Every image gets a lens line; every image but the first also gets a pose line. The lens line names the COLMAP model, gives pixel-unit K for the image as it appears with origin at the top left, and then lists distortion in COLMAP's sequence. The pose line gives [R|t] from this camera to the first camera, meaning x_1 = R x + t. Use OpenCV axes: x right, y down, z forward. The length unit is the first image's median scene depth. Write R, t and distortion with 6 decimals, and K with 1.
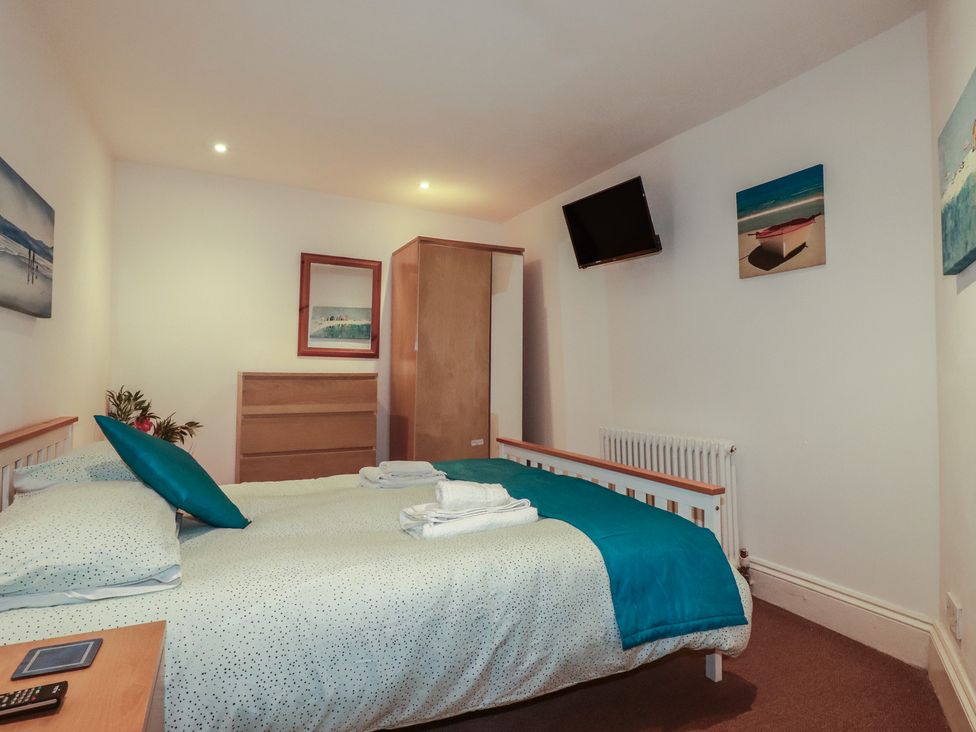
lens RADIAL K [[627.3, 0, 489.7], [0, 627.3, 359.1], [0, 0, 1]] dist [0.001632, -0.012056]
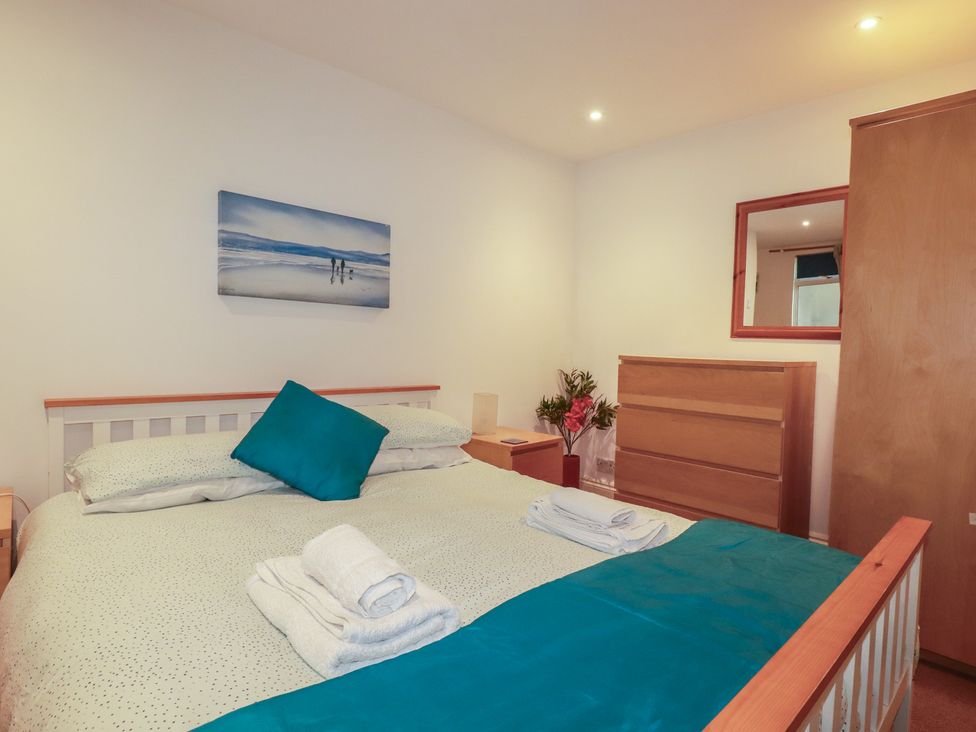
lens RADIAL K [[519.8, 0, 507.4], [0, 519.8, 352.0], [0, 0, 1]] dist [0.000617, -0.010670]
pose [[0.253347, 0.009558, -0.967328, 0.270005], [-0.006354, 0.999946, 0.008216, 0.010147], [0.967355, 0.004065, 0.253394, 0.615829]]
